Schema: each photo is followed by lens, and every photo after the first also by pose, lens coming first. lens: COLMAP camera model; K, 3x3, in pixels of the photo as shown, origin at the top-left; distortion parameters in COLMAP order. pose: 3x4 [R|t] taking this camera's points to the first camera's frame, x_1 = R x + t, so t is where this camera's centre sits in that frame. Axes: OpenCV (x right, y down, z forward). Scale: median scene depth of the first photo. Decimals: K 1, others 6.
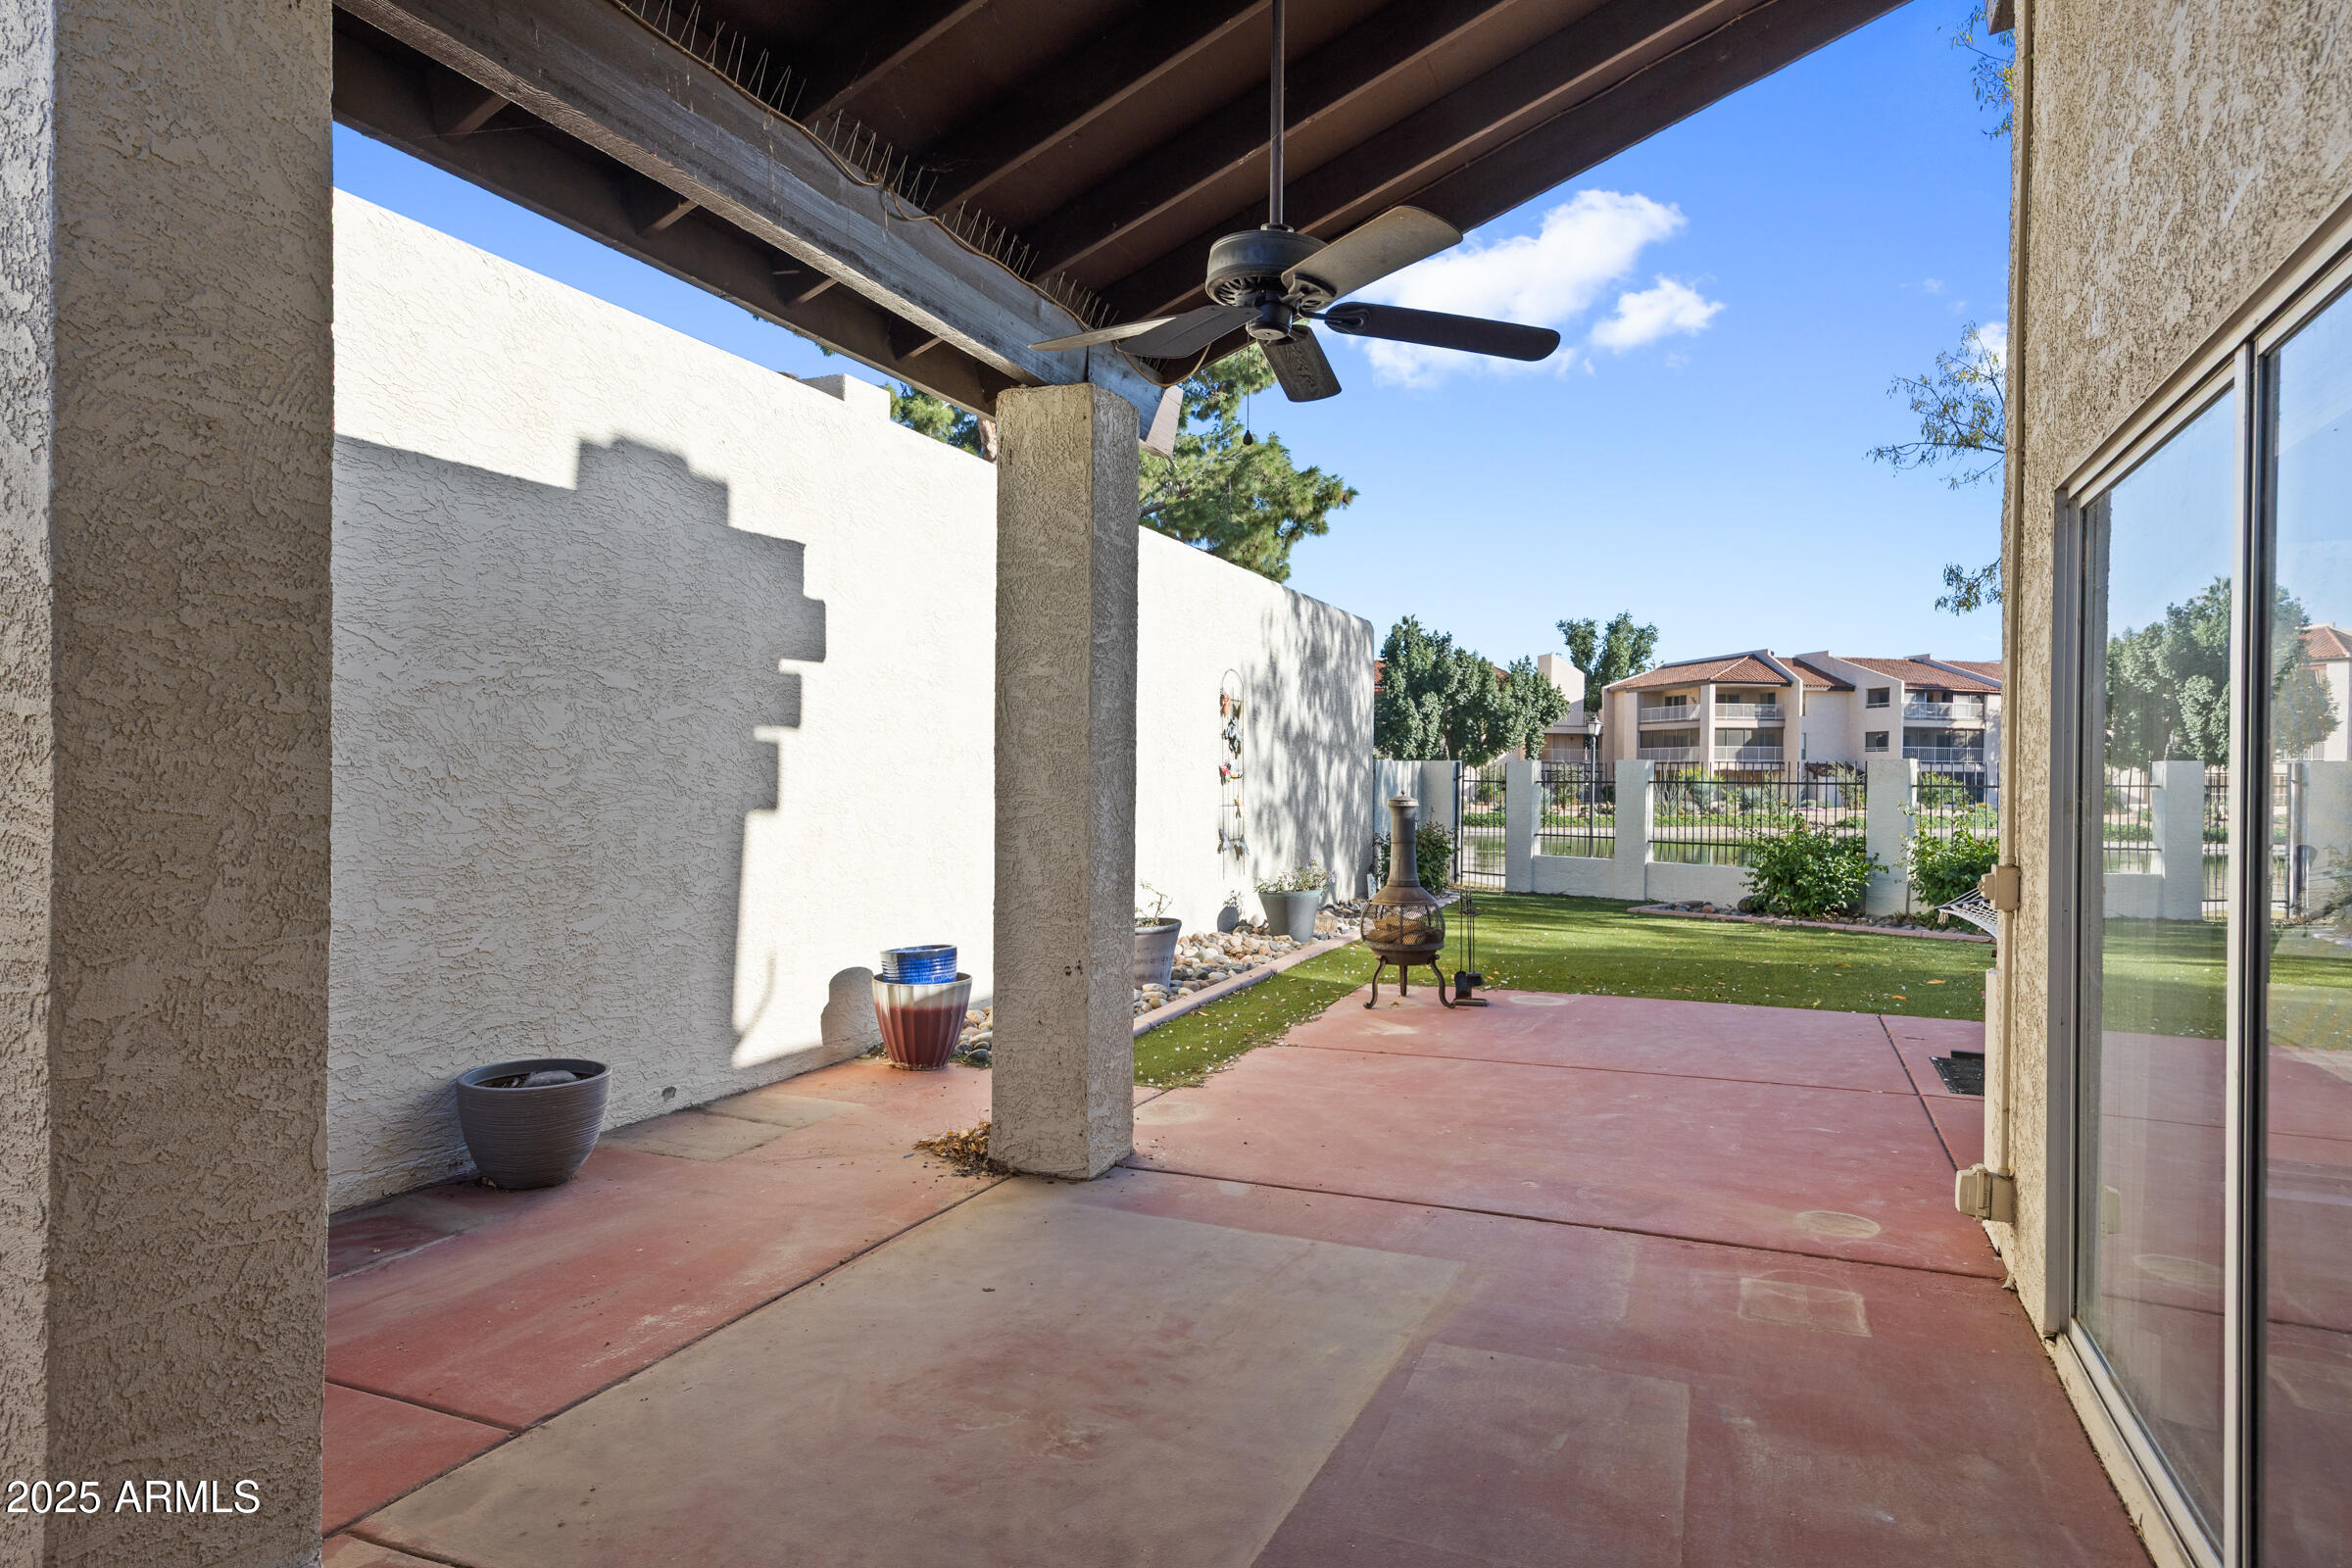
lens RADIAL K [[1334.2, 0, 1176.0], [0, 1334.2, 784.0], [0, 0, 1]] dist [0.018737, 0.000676]
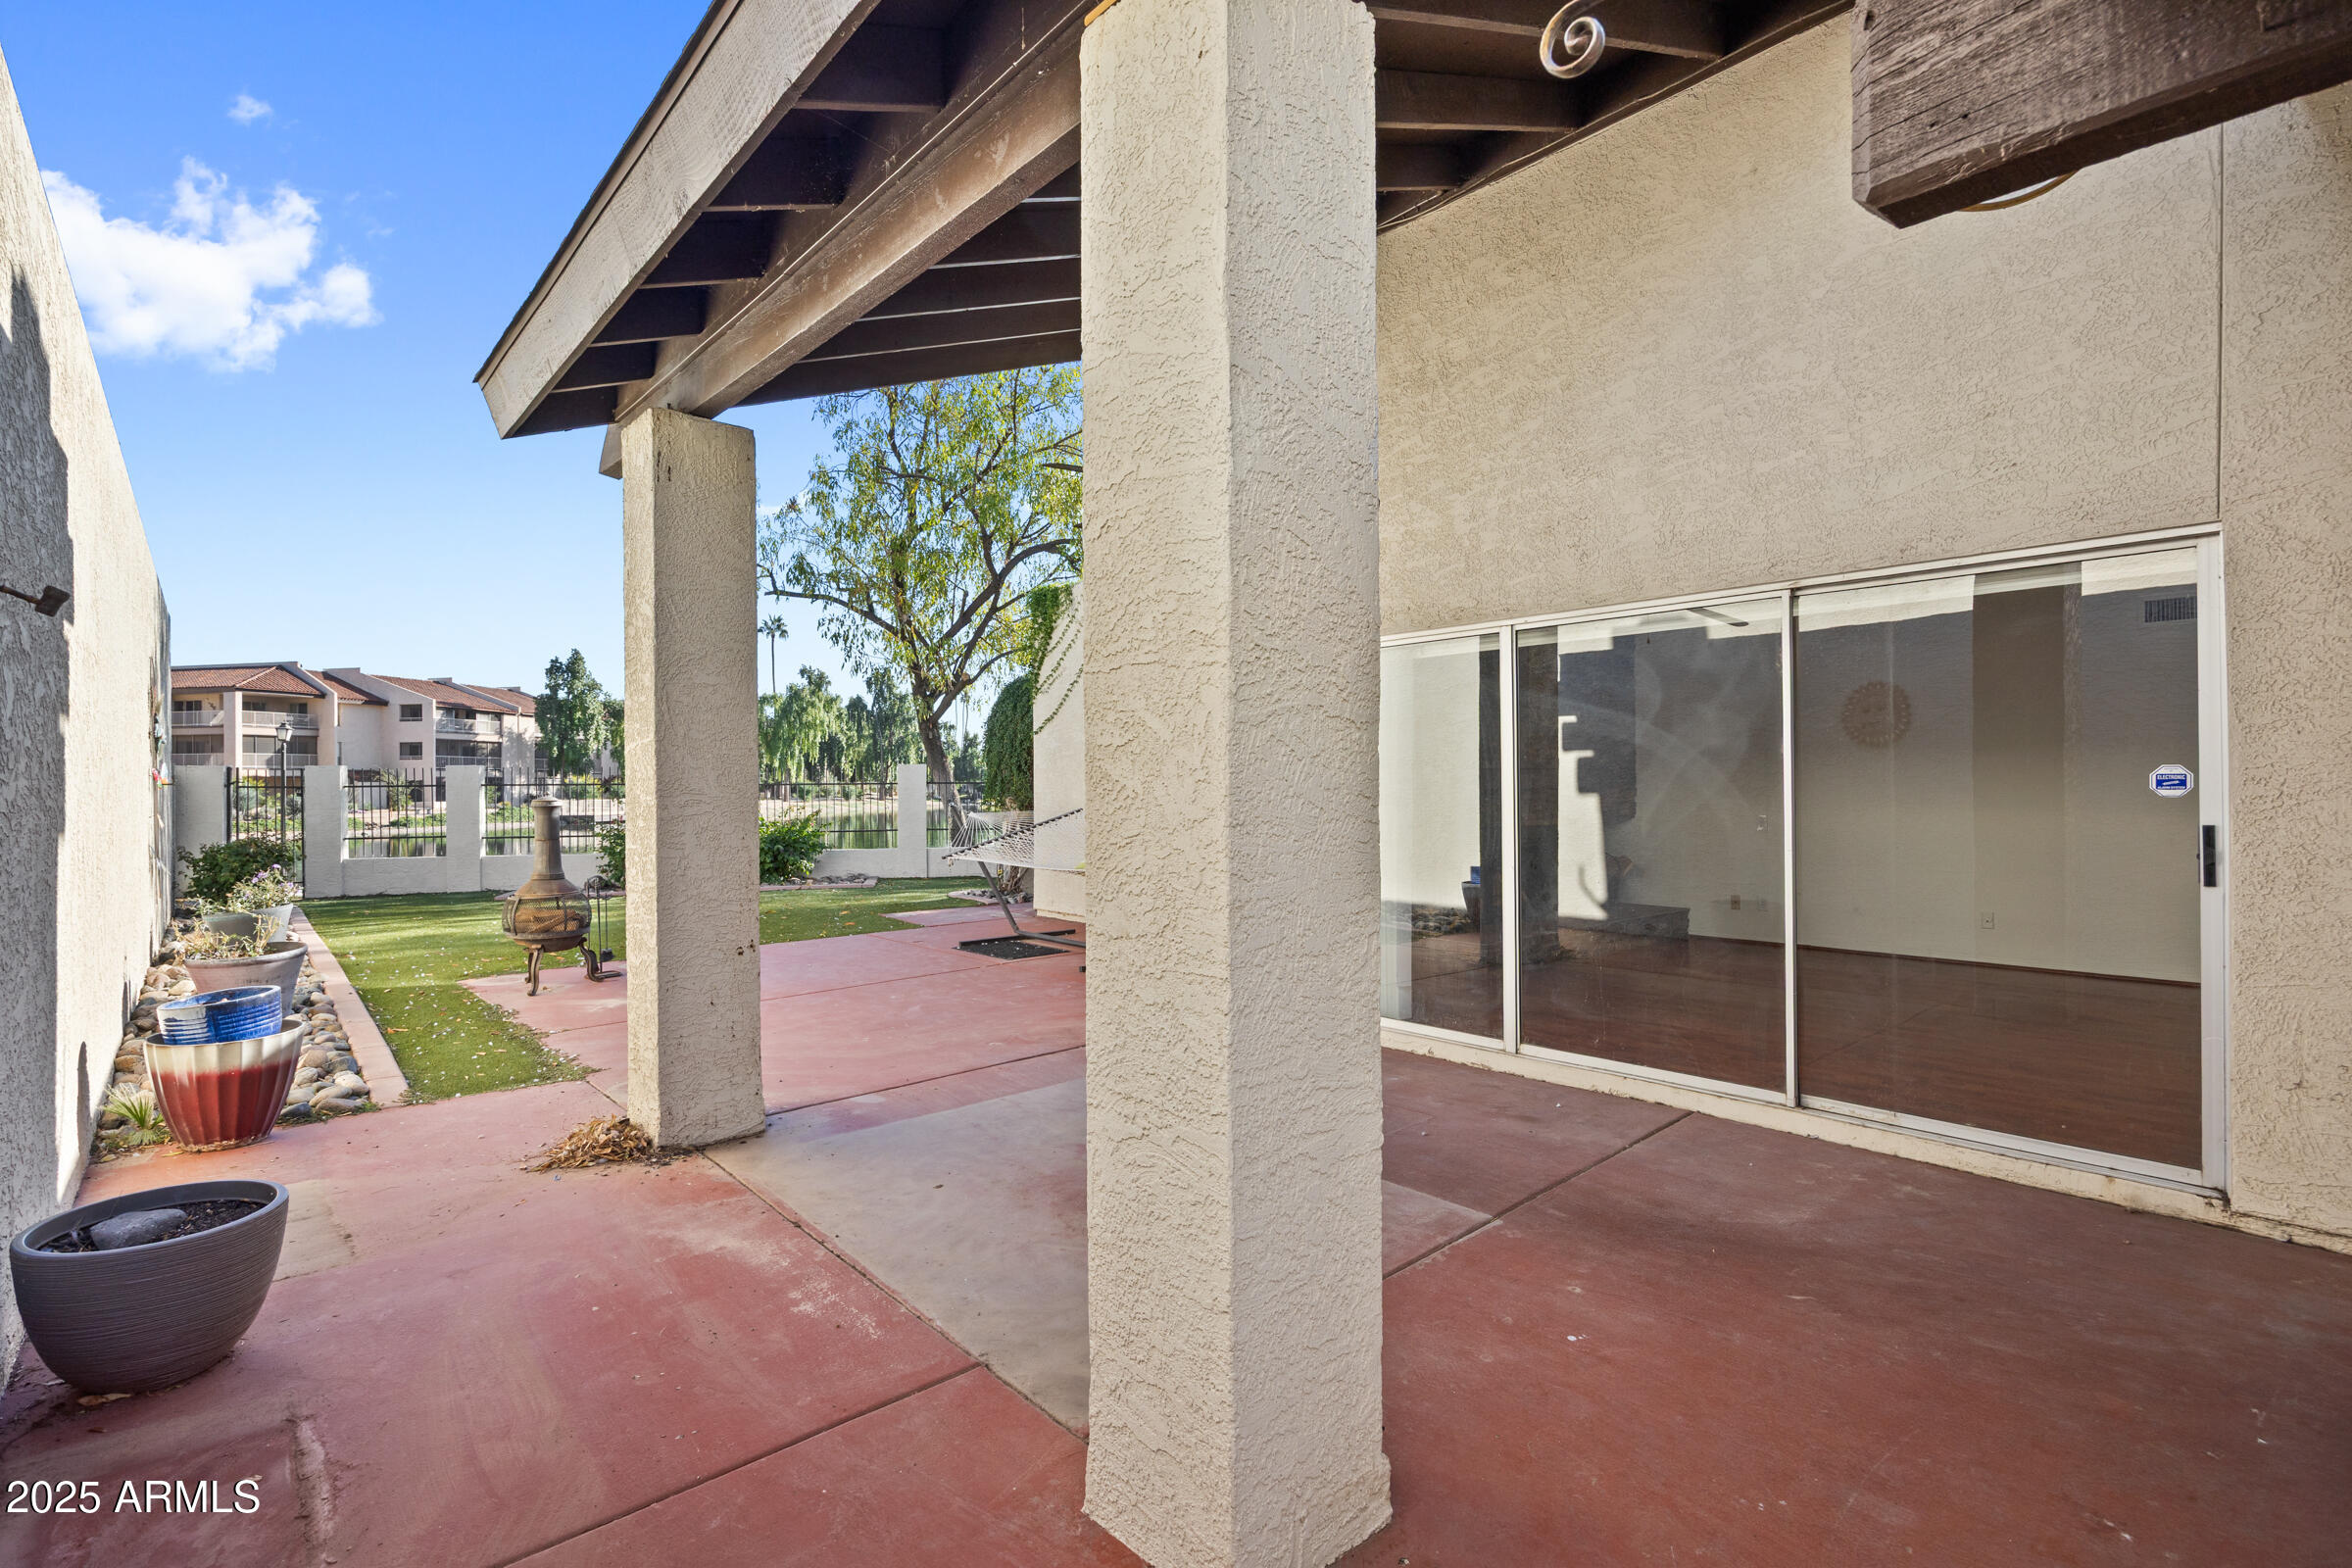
lens RADIAL K [[1084.9, 0, 1176.0], [0, 1084.9, 784.0], [0, 0, 1]] dist [-0.003175, -0.000200]
pose [[0.419058, -0.012097, 0.907879, -0.357568], [0.014484, 0.999873, 0.006637, 0.000040], [-0.907844, 0.010368, 0.419180, 0.138897]]
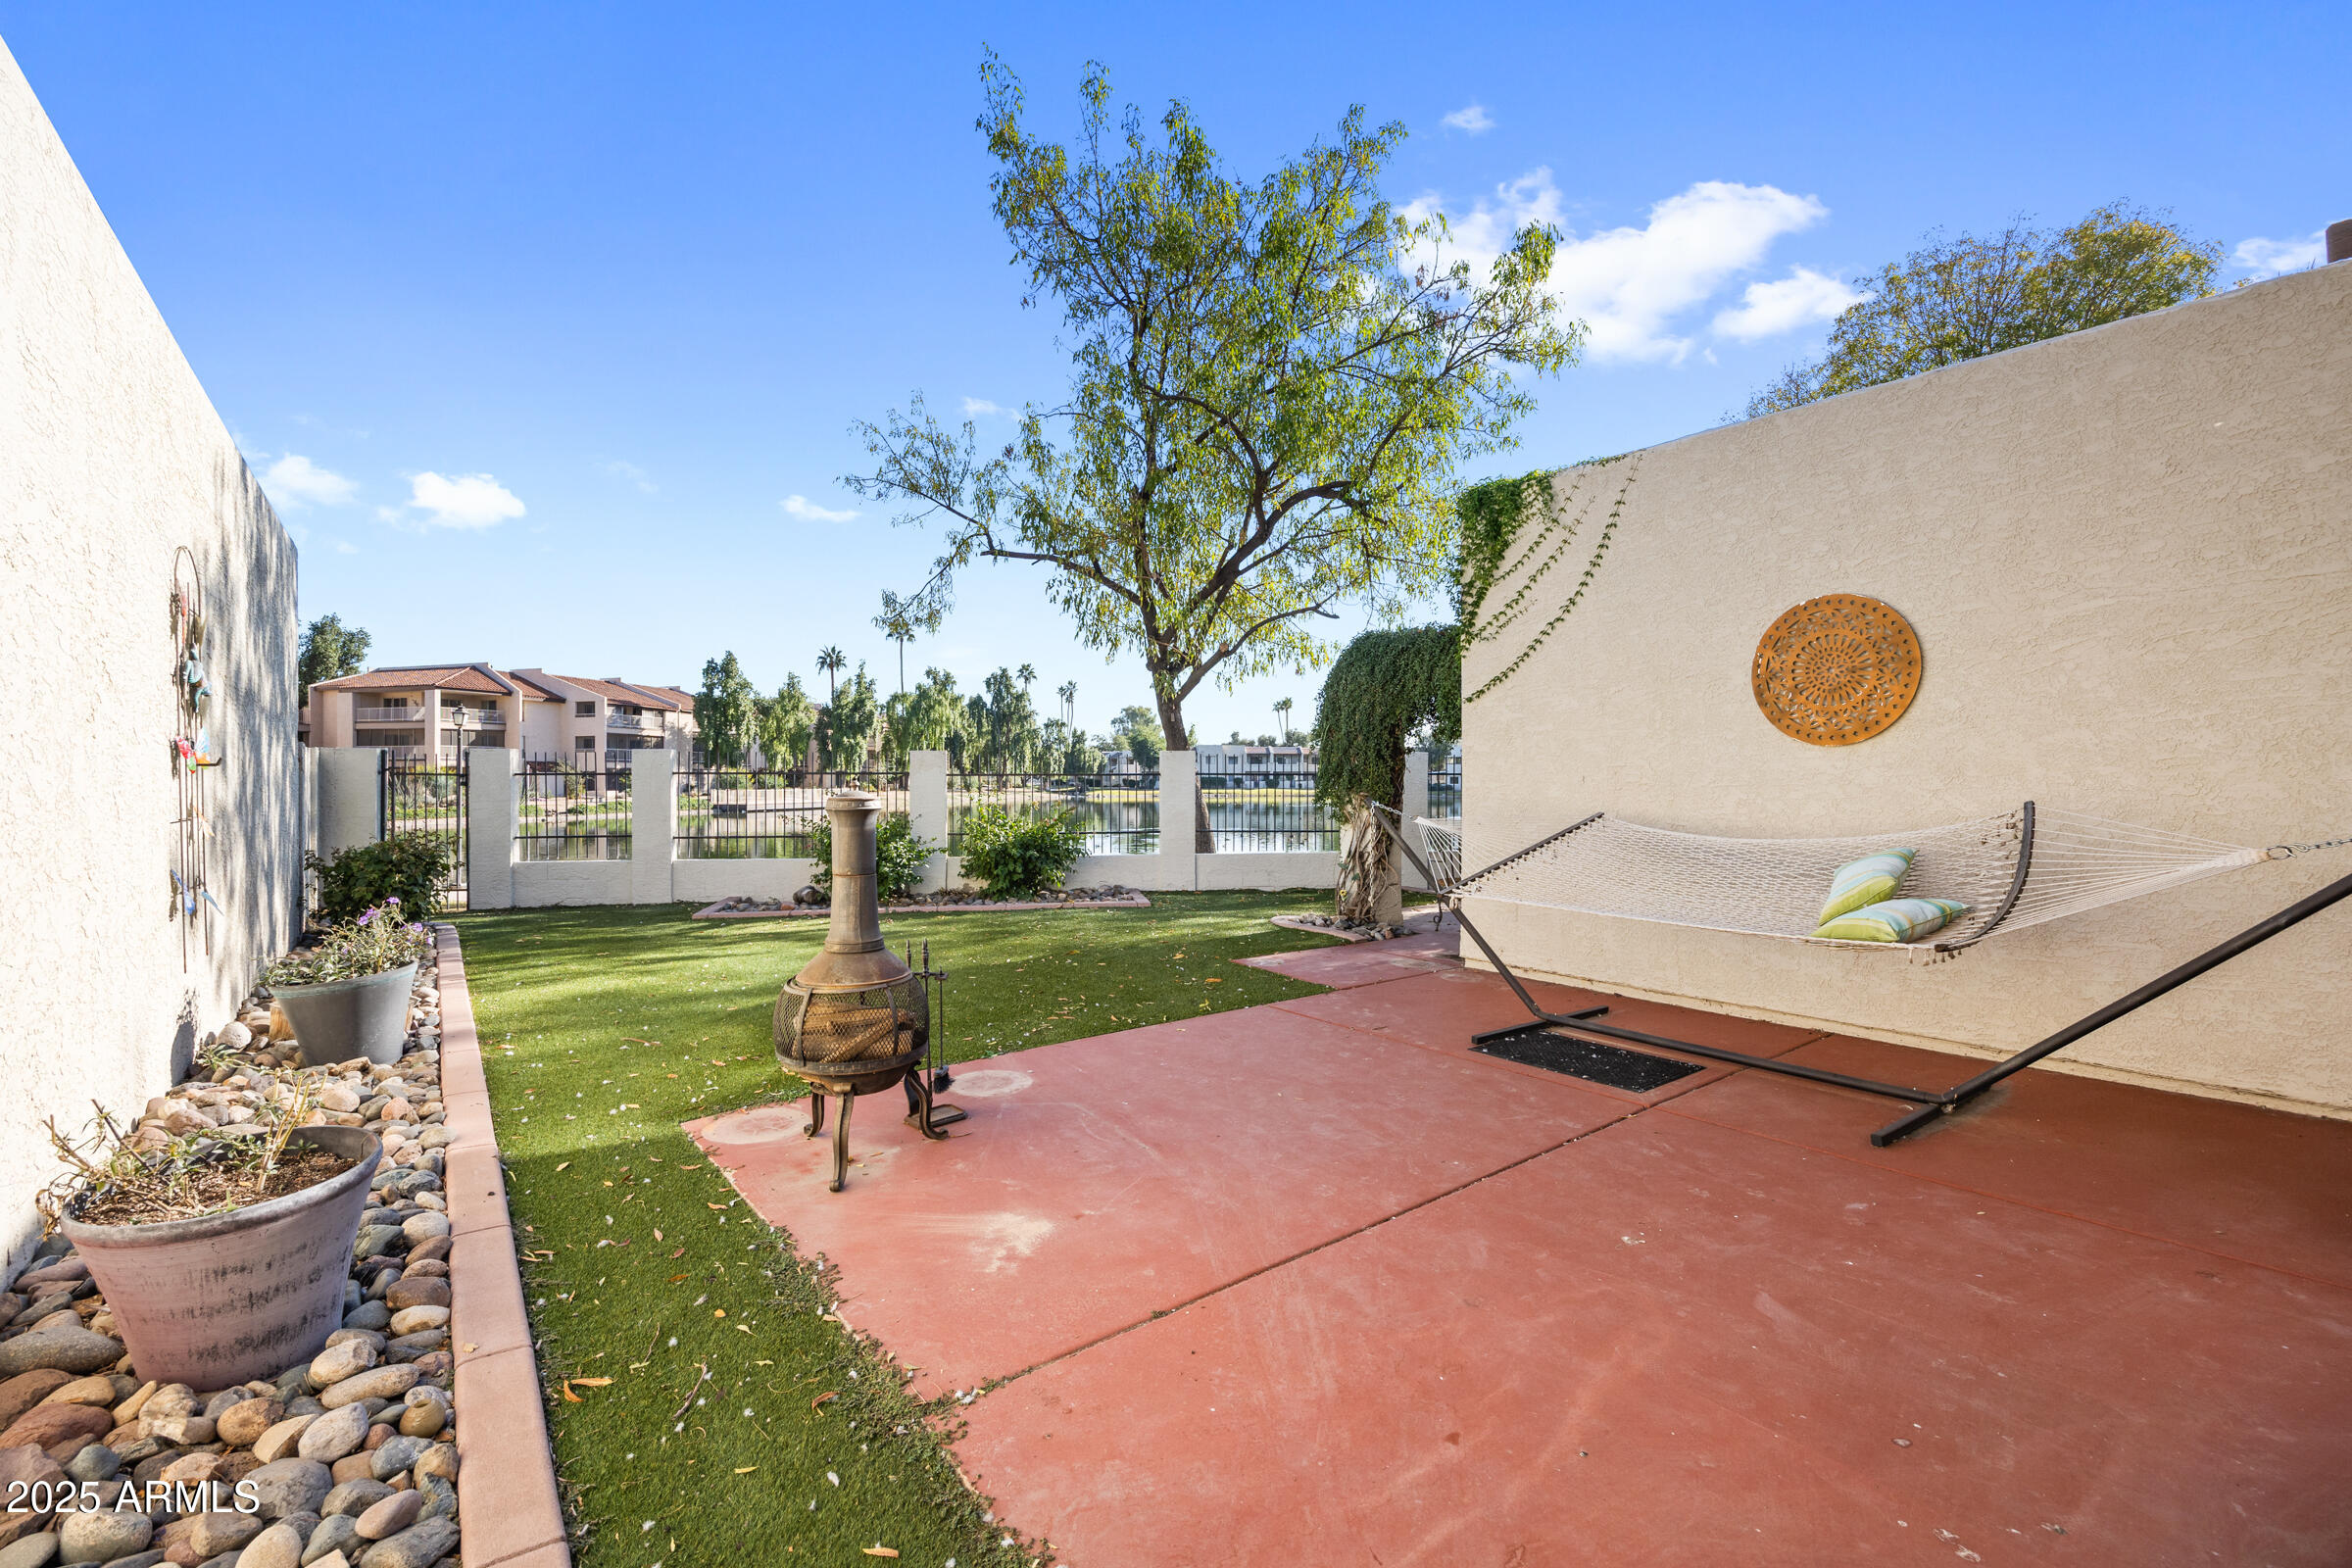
lens RADIAL K [[985.7, 0, 1176.0], [0, 985.7, 784.0], [0, 0, 1]] dist [-0.016198, -0.000238]
pose [[0.483056, -0.014351, 0.875472, -0.109998], [0.009027, 0.999894, 0.011410, 0.001956], [-0.875543, 0.002391, 0.483135, 0.580654]]
